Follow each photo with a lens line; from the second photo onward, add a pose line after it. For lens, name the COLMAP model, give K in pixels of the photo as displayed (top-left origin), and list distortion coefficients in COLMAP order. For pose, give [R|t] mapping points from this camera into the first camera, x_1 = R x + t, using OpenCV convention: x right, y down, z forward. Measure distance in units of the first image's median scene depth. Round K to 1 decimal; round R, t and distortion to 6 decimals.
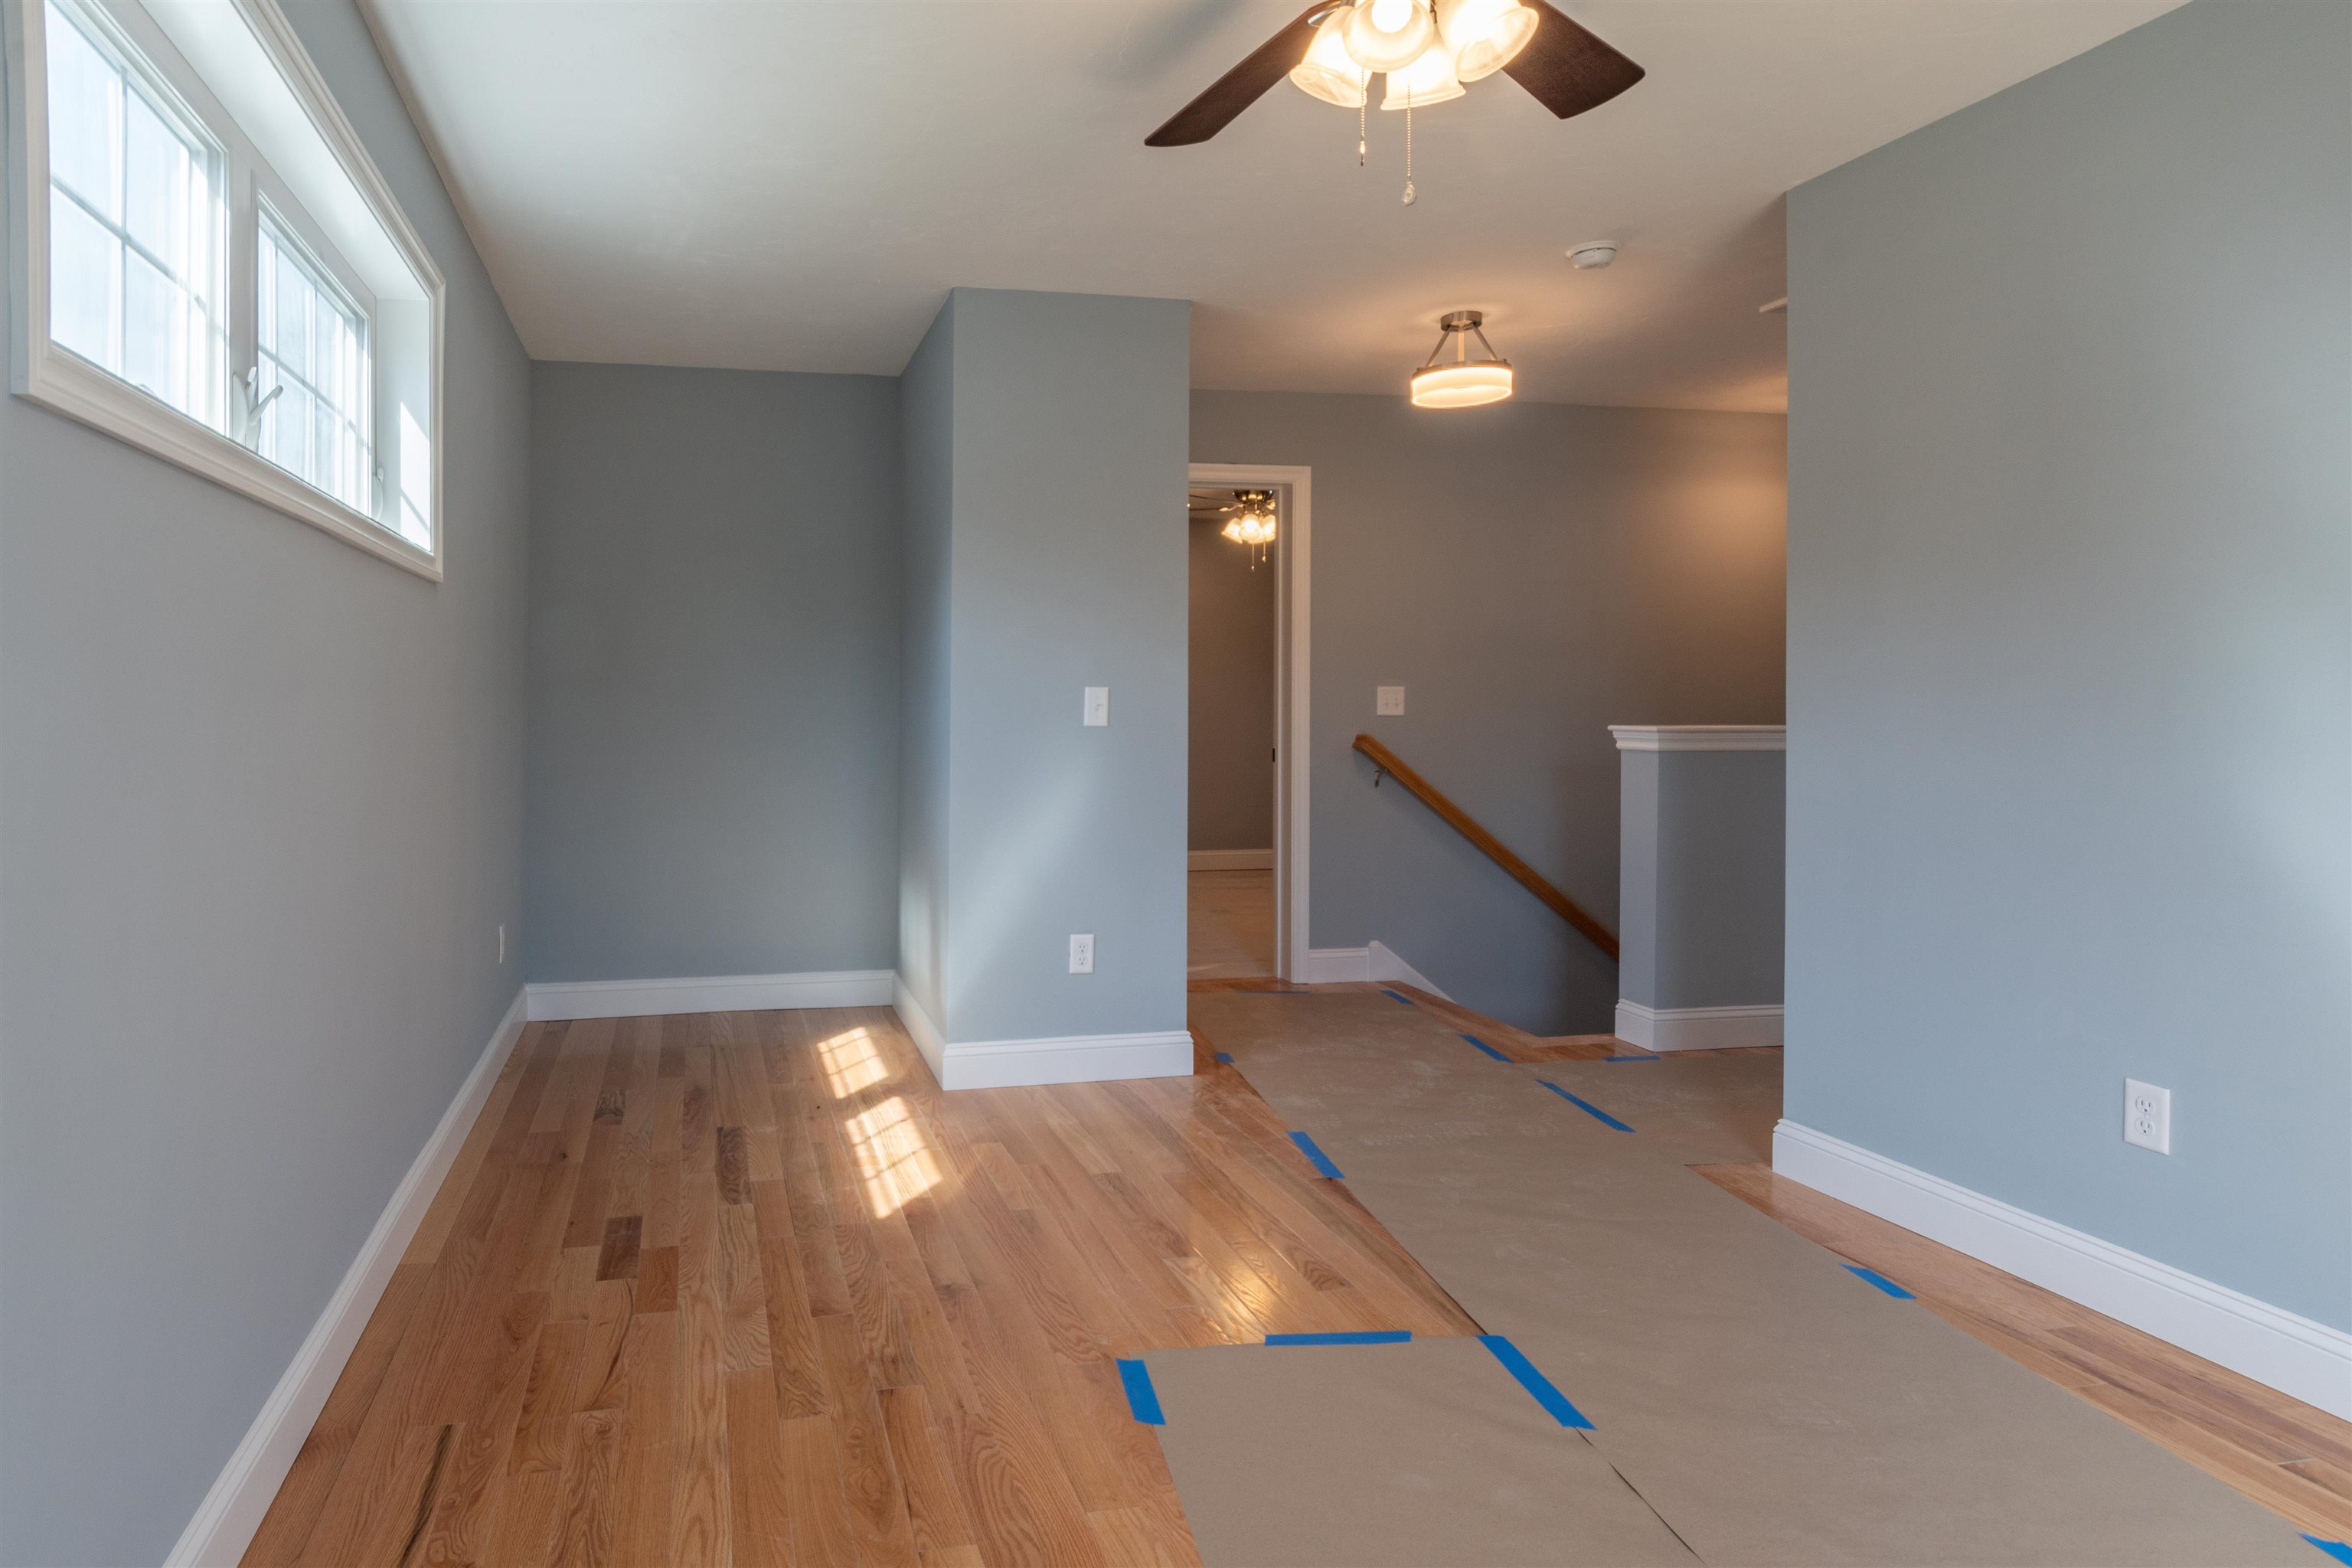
lens RADIAL K [[1275.1, 0, 1176.0], [0, 1275.1, 784.0], [0, 0, 1]] dist [0.002415, -0.001435]
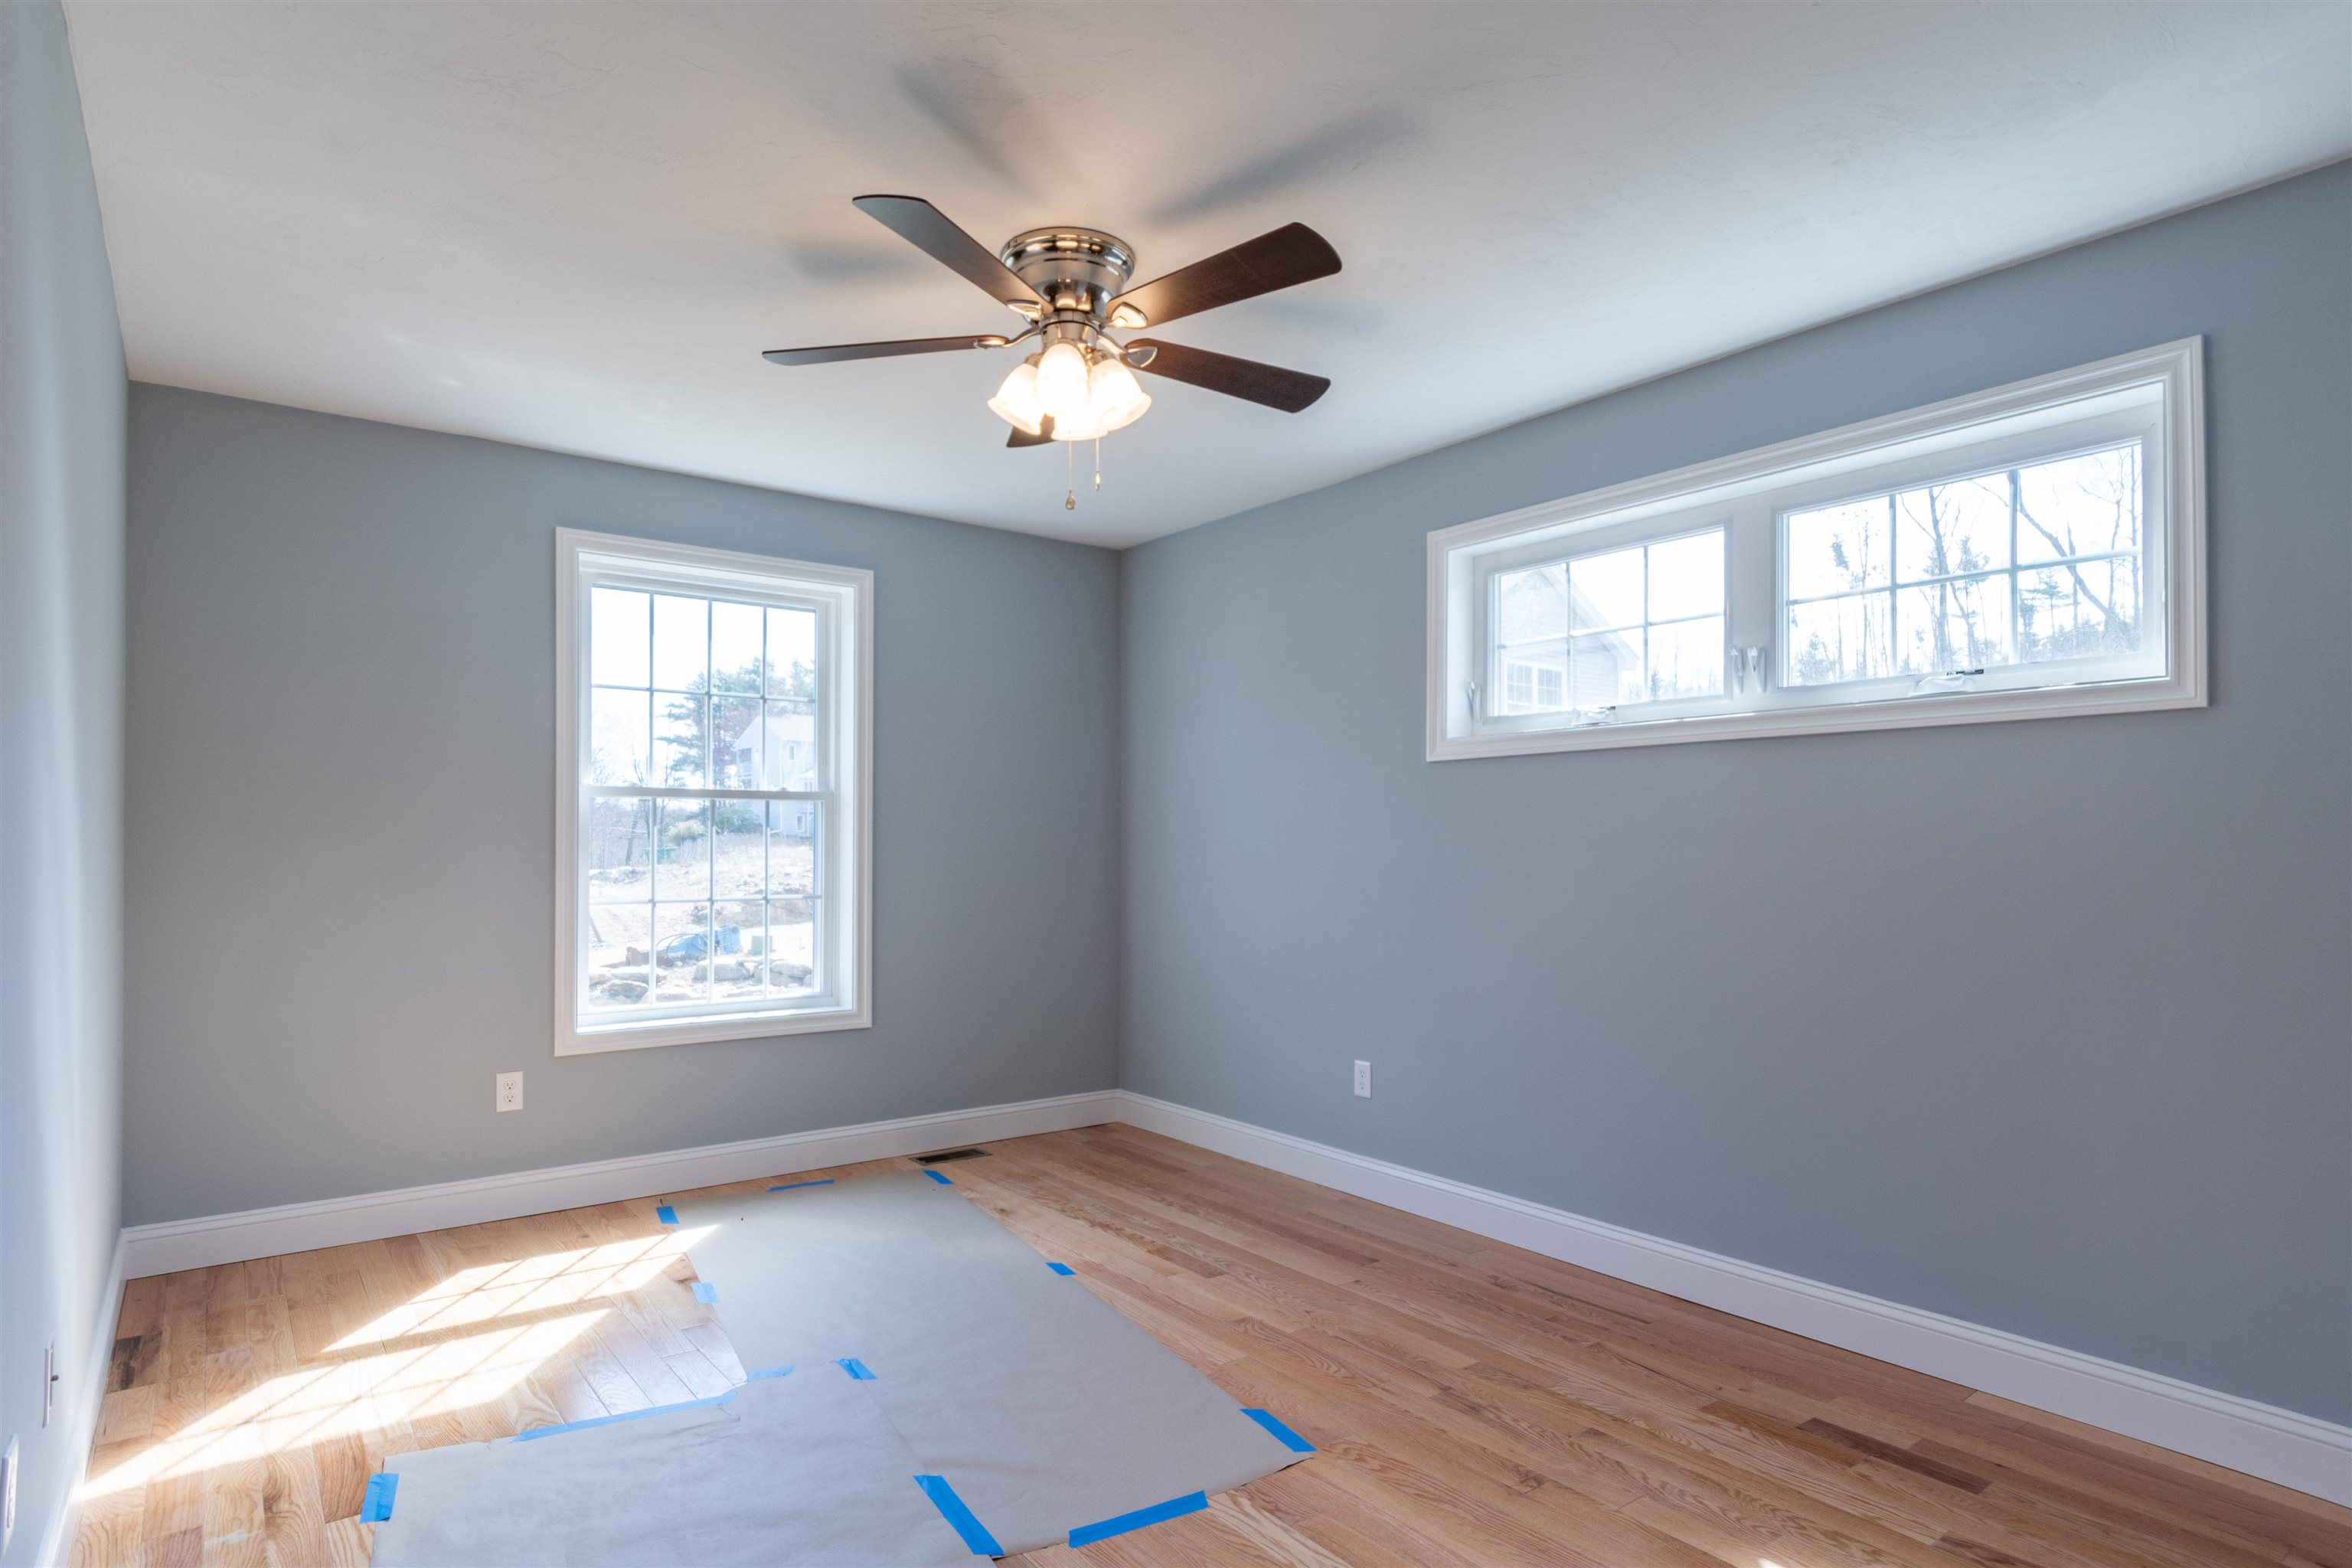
lens RADIAL K [[1243.5, 0, 1138.9], [0, 1243.5, 819.8], [0, 0, 1]] dist [0.002459, 0.000249]
pose [[-0.961200, -0.008604, -0.275718, 0.401324], [-0.019479, 0.999135, 0.036727, -0.145593], [0.275164, 0.040672, -0.960537, 1.918781]]
